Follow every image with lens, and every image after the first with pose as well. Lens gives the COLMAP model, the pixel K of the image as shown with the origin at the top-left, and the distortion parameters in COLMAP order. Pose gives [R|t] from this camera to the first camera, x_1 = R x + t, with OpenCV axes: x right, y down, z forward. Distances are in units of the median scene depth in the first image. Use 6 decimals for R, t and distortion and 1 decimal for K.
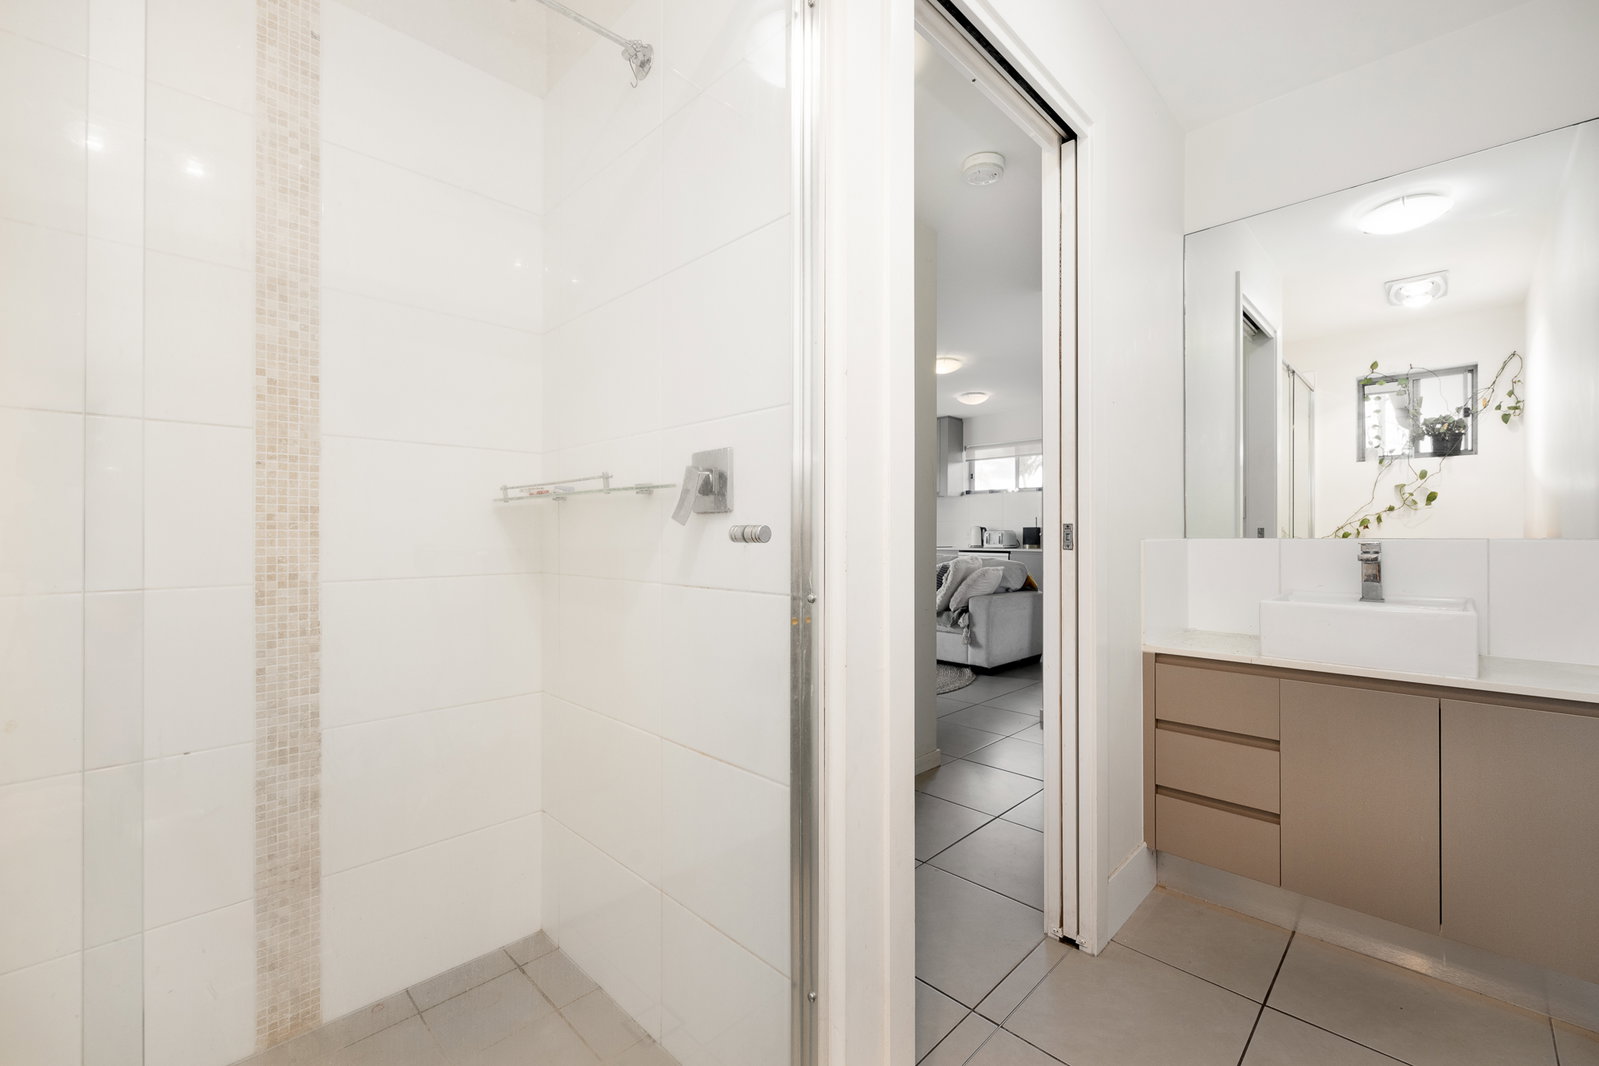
lens RADIAL K [[650.5, 0, 802.1], [0, 650.5, 529.2], [0, 0, 1]] dist [-0.001920, -0.000088]
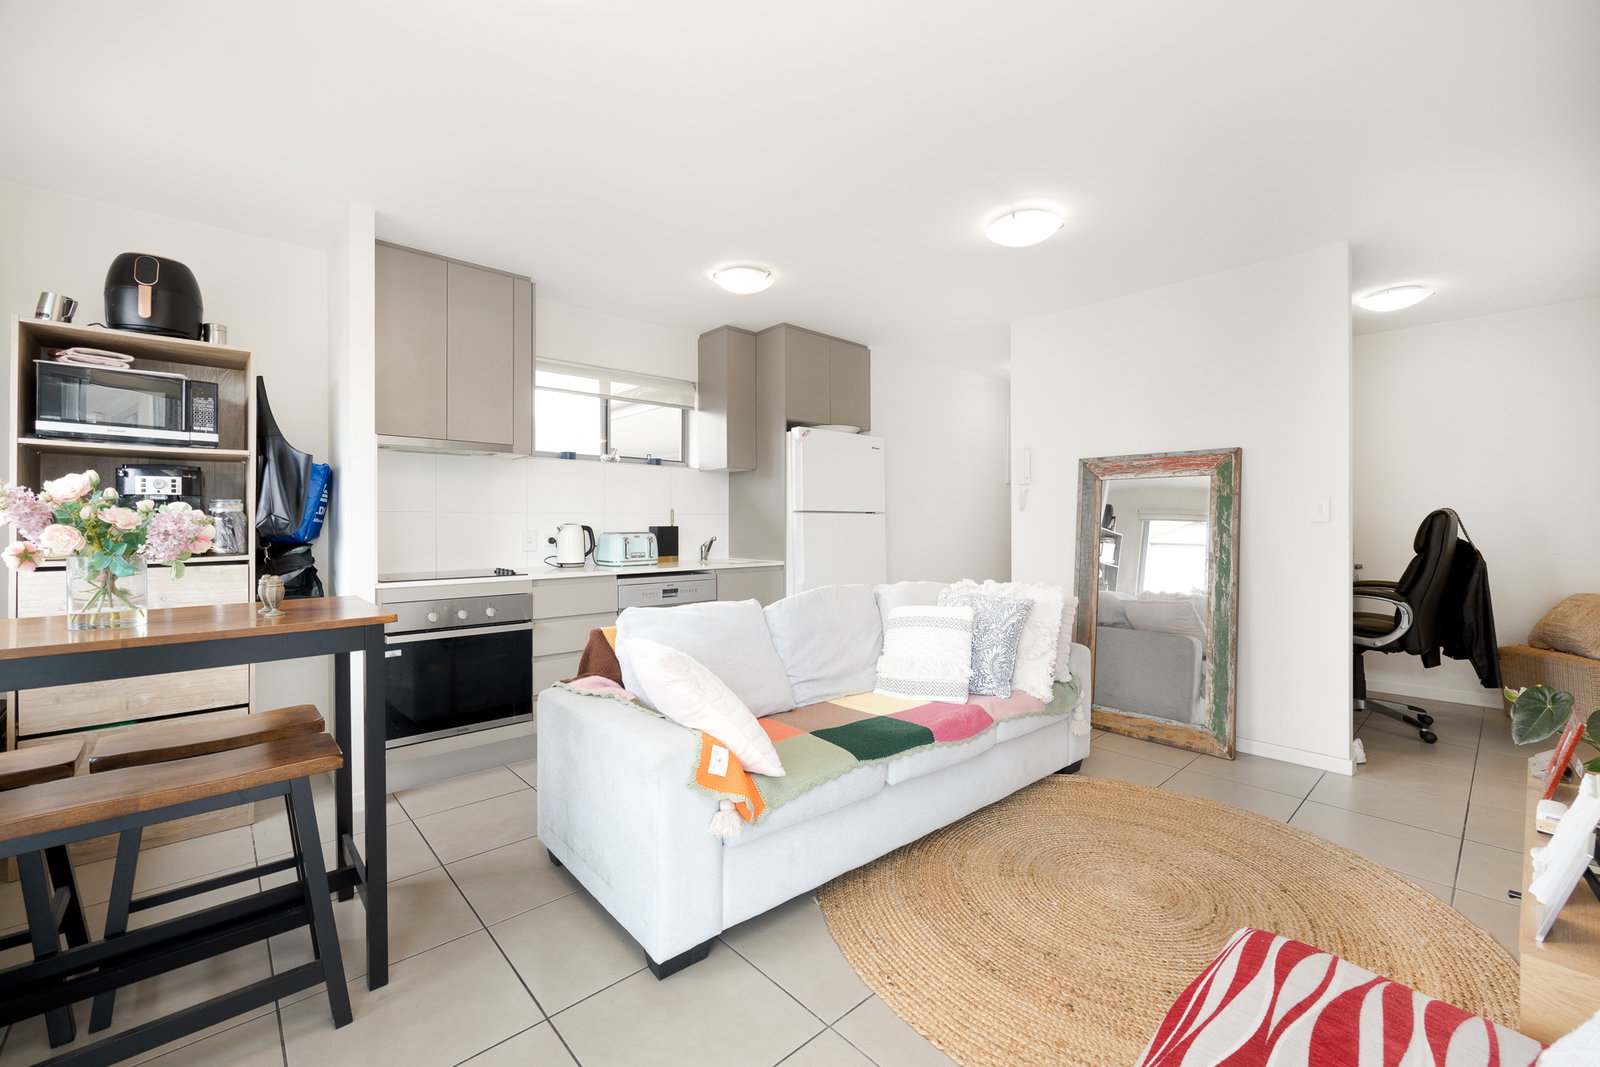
lens RADIAL K [[650.9, 0, 802.6], [0, 650.9, 529.7], [0, 0, 1]] dist [-0.001920, -0.000088]
pose [[0.026815, -0.017014, 0.999496, -0.230603], [-0.004814, 0.999841, 0.017149, -0.010451], [-0.999629, -0.005272, 0.026729, 0.846798]]
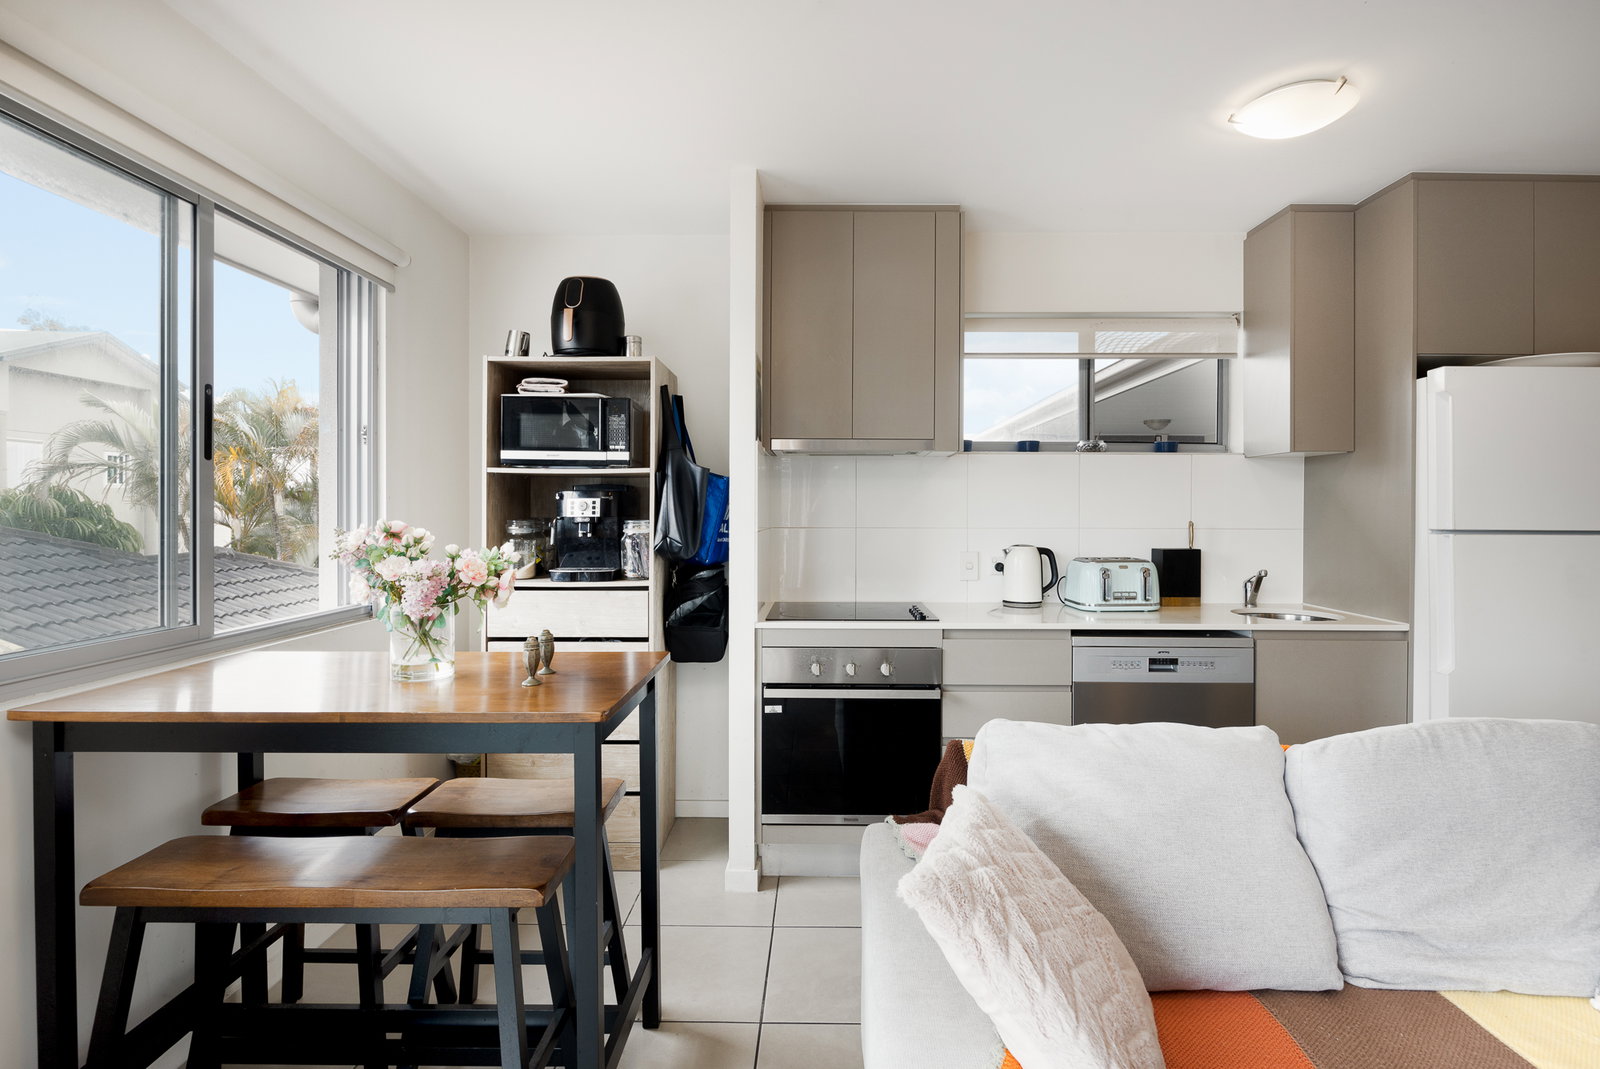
lens RADIAL K [[795.6, 0, 816.8], [0, 795.6, 516.7], [0, 0, 1]] dist [-0.010953, -0.000150]
pose [[0.698714, -0.010232, 0.715328, -0.113991], [-0.002861, 0.999850, 0.017095, -0.028261], [-0.715395, -0.013991, 0.698580, 0.818511]]
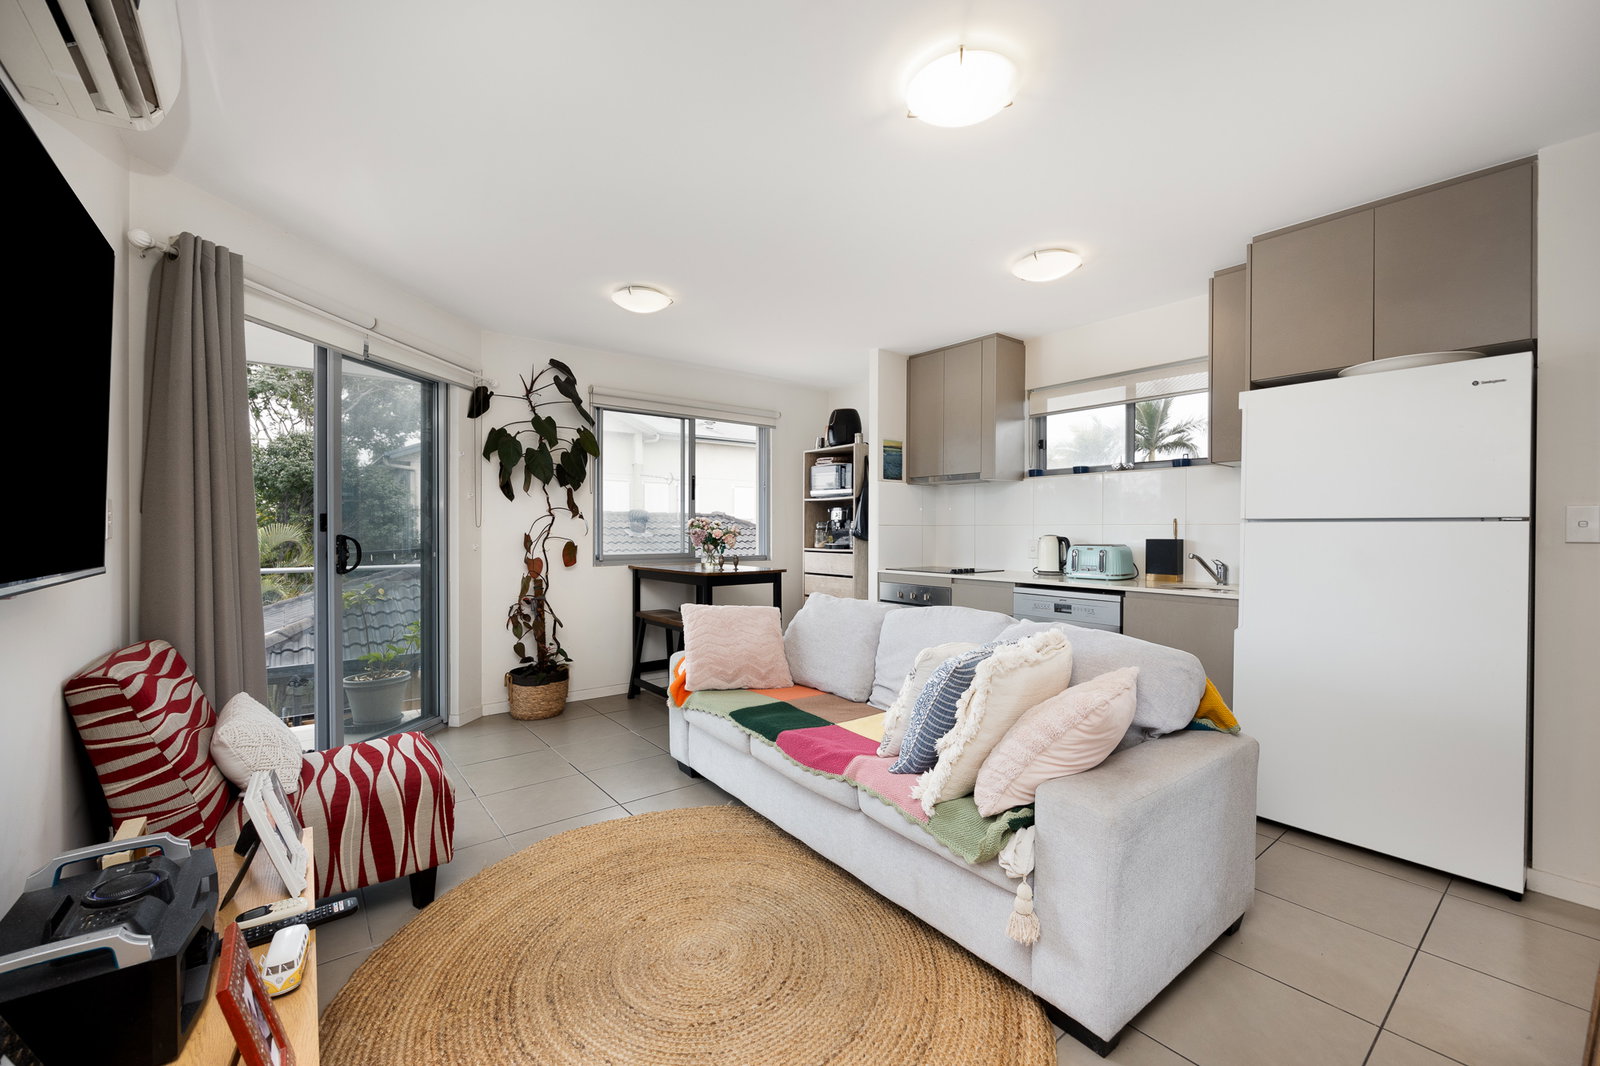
lens RADIAL K [[650.9, 0, 802.6], [0, 650.9, 529.2], [0, 0, 1]] dist [-0.001920, -0.000088]
pose [[0.995588, -0.003292, -0.093780, 0.120762], [0.003711, 0.999984, 0.004287, -0.013717], [0.093764, -0.004616, 0.995584, 0.468655]]
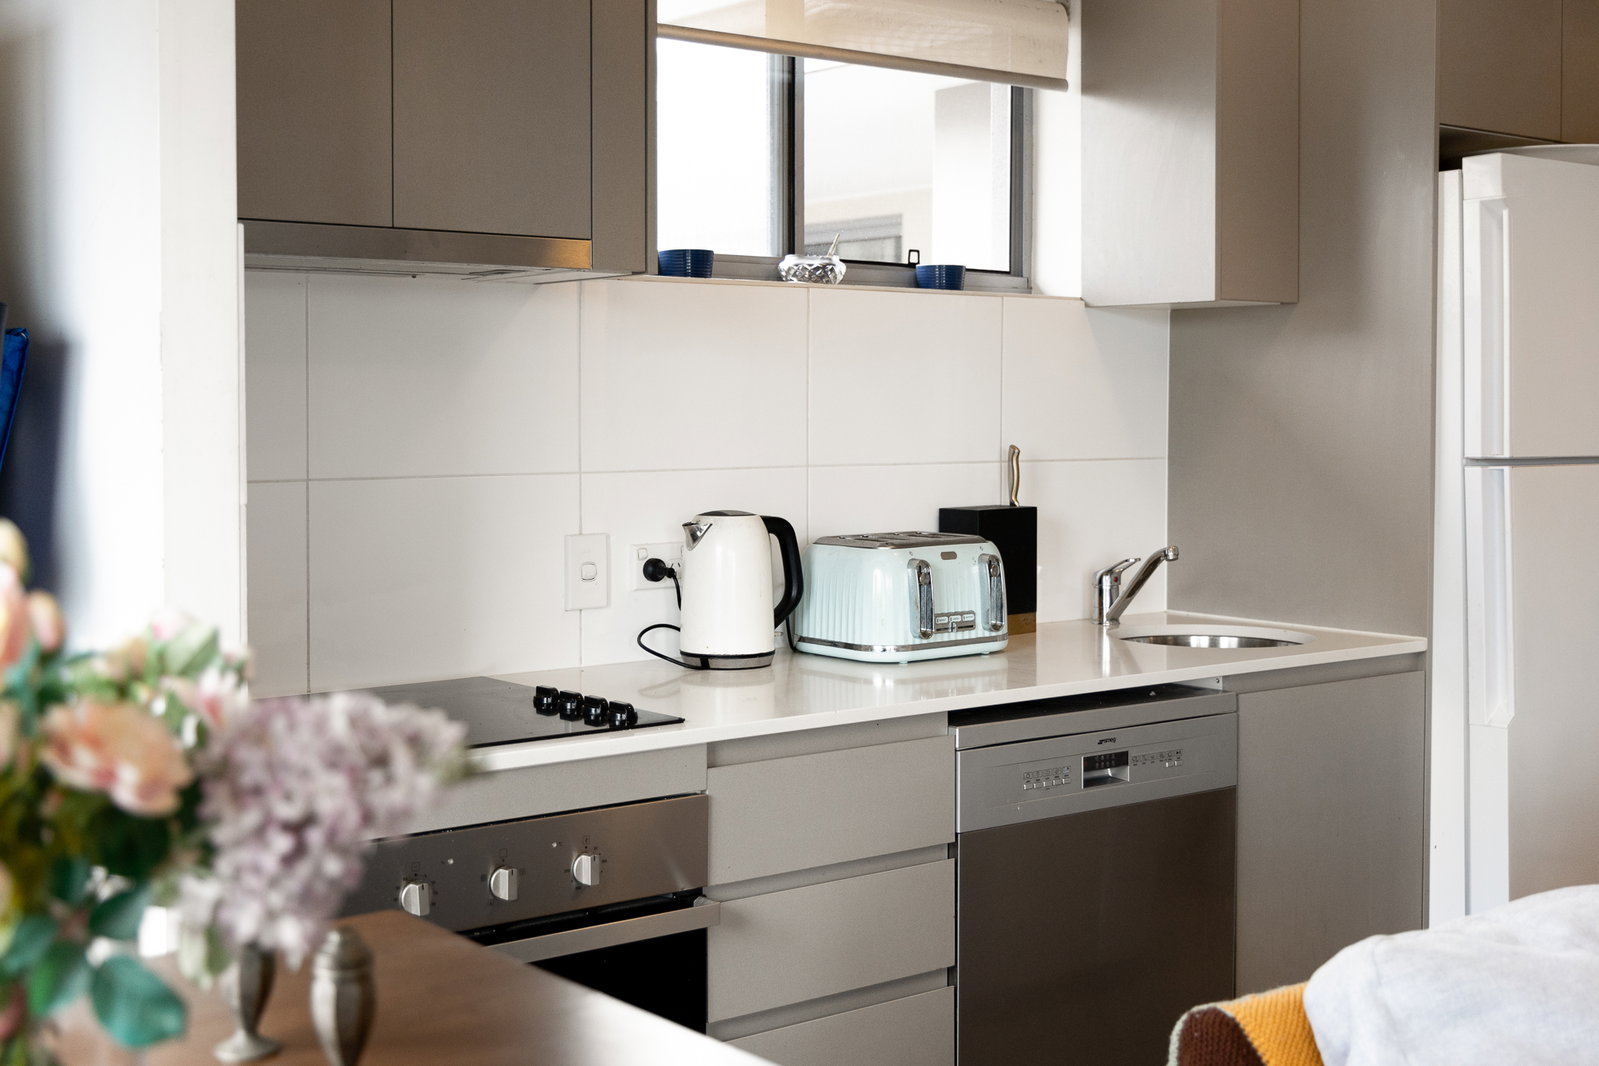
lens RADIAL K [[2077.9, 0, 800.6], [0, 2077.9, 448.0], [0, 0, 1]] dist [0.021695, 0.021099]
pose [[0.078028, -0.028178, 0.996553, -0.176105], [-0.006604, 0.999564, 0.028780, -0.032945], [-0.996929, -0.008827, 0.077808, 0.992694]]
